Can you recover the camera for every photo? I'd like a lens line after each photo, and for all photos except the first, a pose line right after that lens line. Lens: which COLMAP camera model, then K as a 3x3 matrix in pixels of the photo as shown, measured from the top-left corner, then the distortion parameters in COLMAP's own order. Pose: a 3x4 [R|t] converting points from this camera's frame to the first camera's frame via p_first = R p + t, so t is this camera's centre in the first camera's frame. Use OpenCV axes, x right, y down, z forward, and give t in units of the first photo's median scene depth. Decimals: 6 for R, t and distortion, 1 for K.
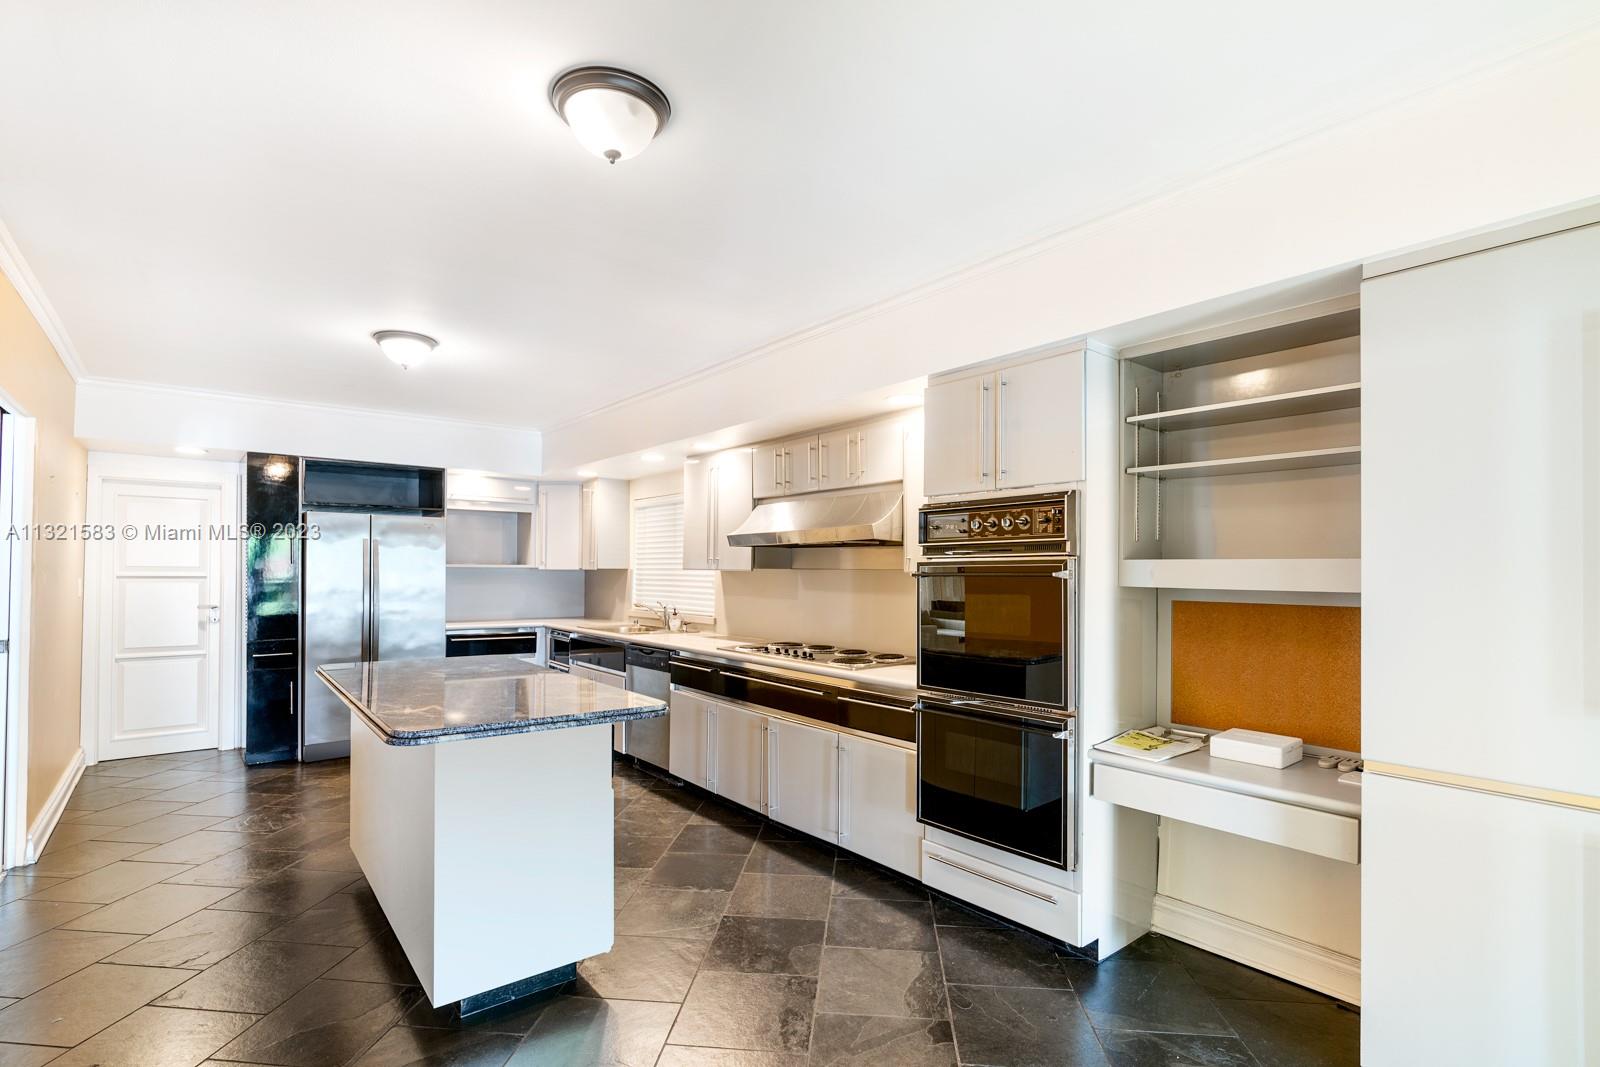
lens RADIAL K [[744.9, 0, 800.2], [0, 744.9, 573.8], [0, 0, 1]] dist [0.000595, 0.000055]
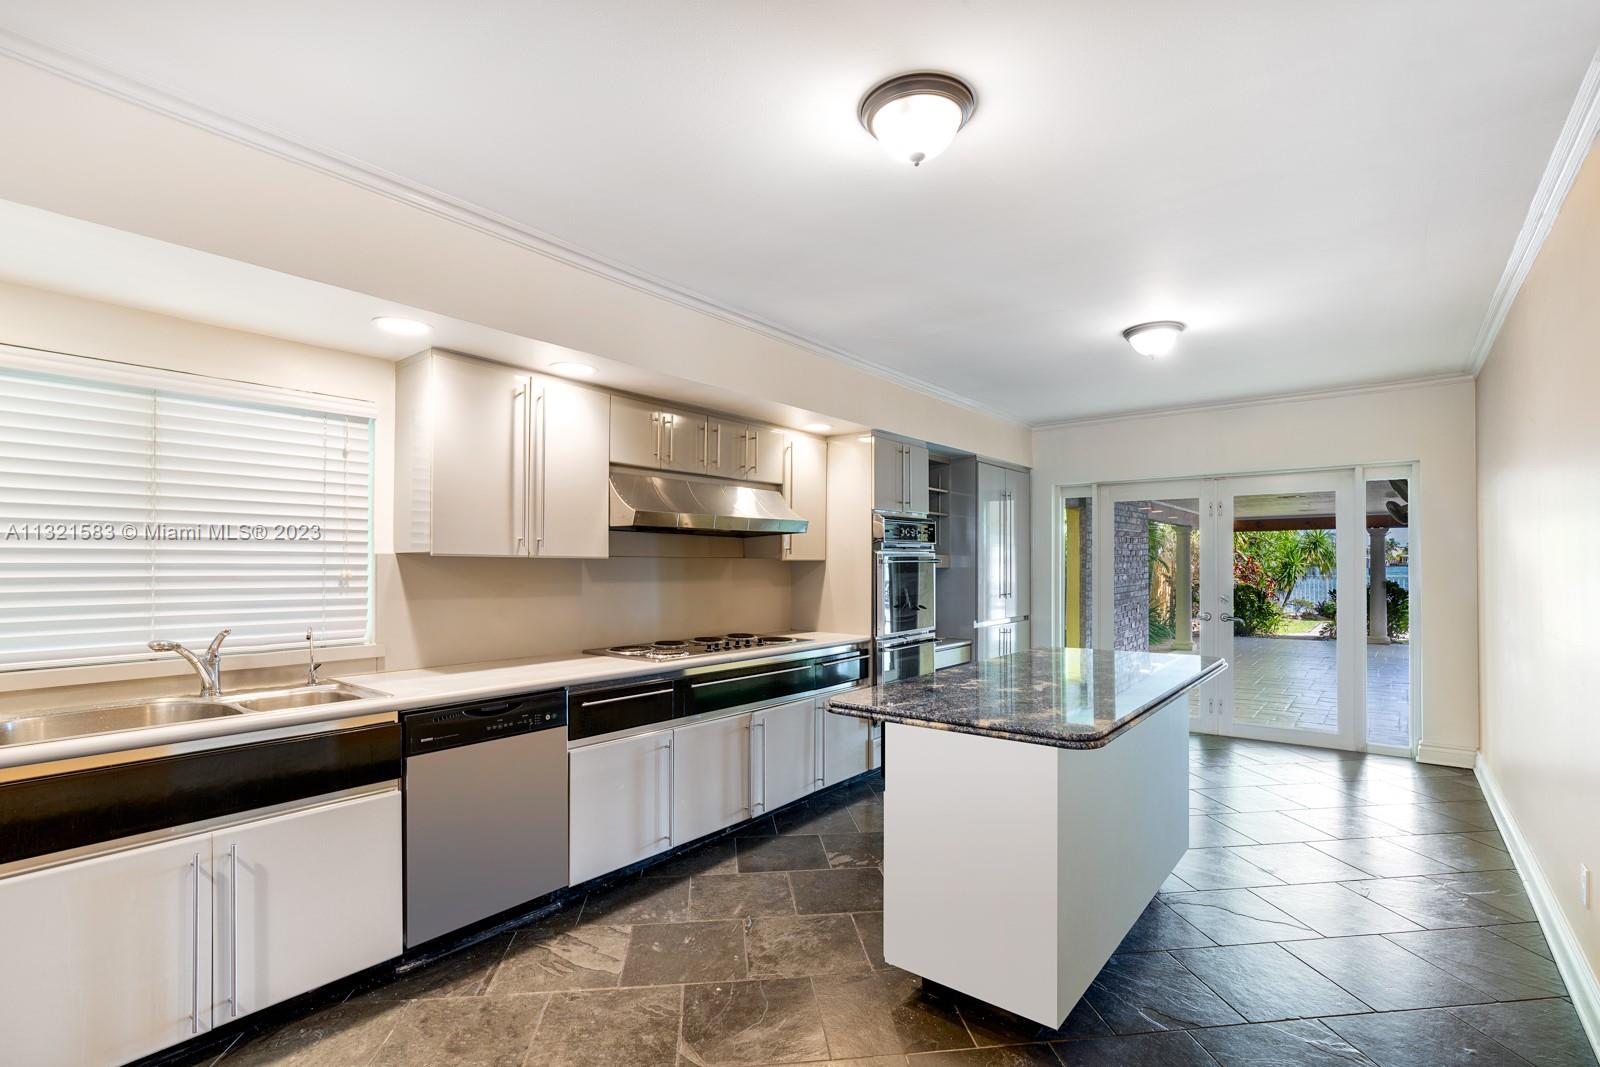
lens RADIAL K [[737.4, 0, 802.0], [0, 737.4, 554.4], [0, 0, 1]] dist [-0.001757, -0.000261]
pose [[-0.207061, 0.003974, 0.978320, -0.950361], [-0.004116, 0.999979, -0.004933, -0.006374], [-0.978319, -0.005048, -0.207040, 1.100443]]
